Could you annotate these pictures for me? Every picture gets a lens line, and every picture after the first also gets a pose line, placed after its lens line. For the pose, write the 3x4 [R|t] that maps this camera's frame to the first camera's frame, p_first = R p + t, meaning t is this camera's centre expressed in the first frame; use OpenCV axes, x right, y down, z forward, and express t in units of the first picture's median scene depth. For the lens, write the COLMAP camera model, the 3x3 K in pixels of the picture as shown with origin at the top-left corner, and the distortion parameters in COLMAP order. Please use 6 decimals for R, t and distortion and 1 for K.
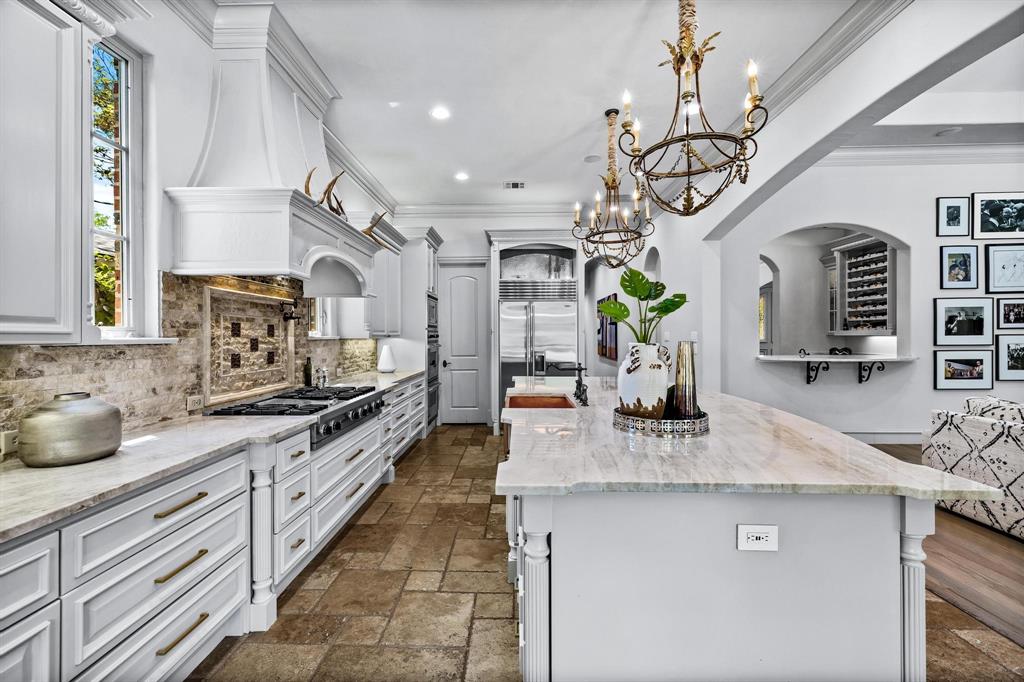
lens RADIAL K [[432.7, 0, 502.5], [0, 432.7, 335.5], [0, 0, 1]] dist [0.000018, -0.000142]
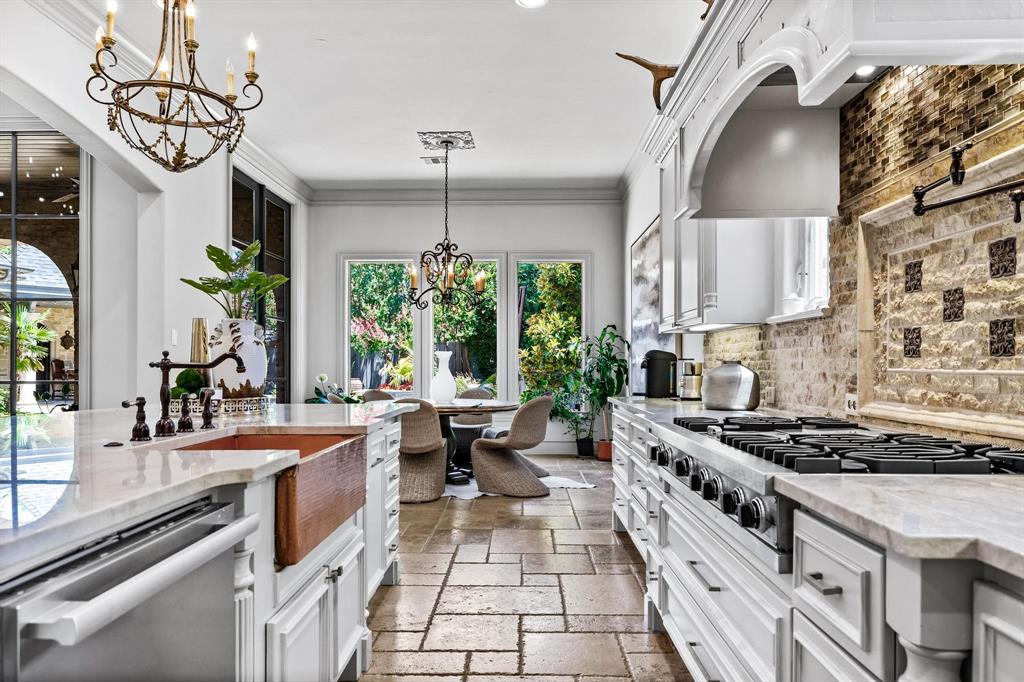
lens RADIAL K [[687.8, 0, 512.8], [0, 687.8, 365.1], [0, 0, 1]] dist [-0.001046, -0.008784]
pose [[-0.999866, 0.003527, -0.016014, -0.126361], [0.003509, 0.999993, 0.001168, 0.062941], [0.016018, 0.001112, -0.999871, 1.357906]]
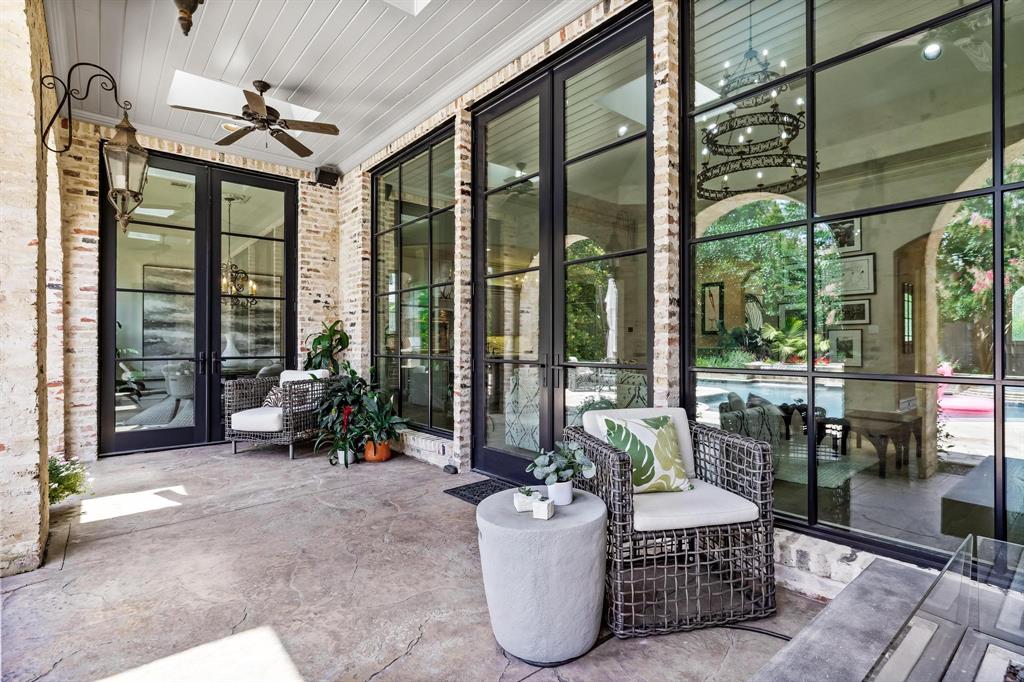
lens RADIAL K [[488.5, 0, 509.9], [0, 488.5, 339.8], [0, 0, 1]] dist [0.000649, 0.000359]
pose [[0.662606, -0.000253, -0.748968, 2.269054], [-0.004468, 0.999981, -0.004290, 0.052980], [0.748955, 0.006189, 0.662592, -0.925684]]
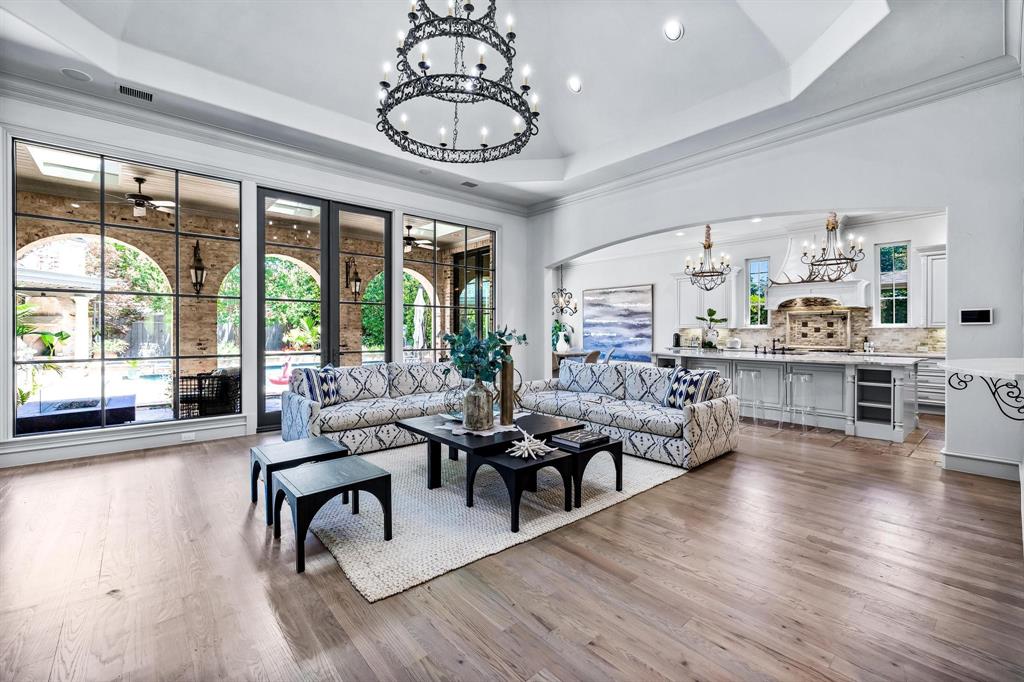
lens RADIAL K [[432.7, 0, 507.7], [0, 432.7, 332.8], [0, 0, 1]] dist [0.000018, -0.000142]
pose [[-0.733576, 0.007537, -0.679565, 2.216967], [0.003151, 0.999965, 0.007690, 0.010581], [0.679600, 0.003500, -0.733575, 1.383734]]
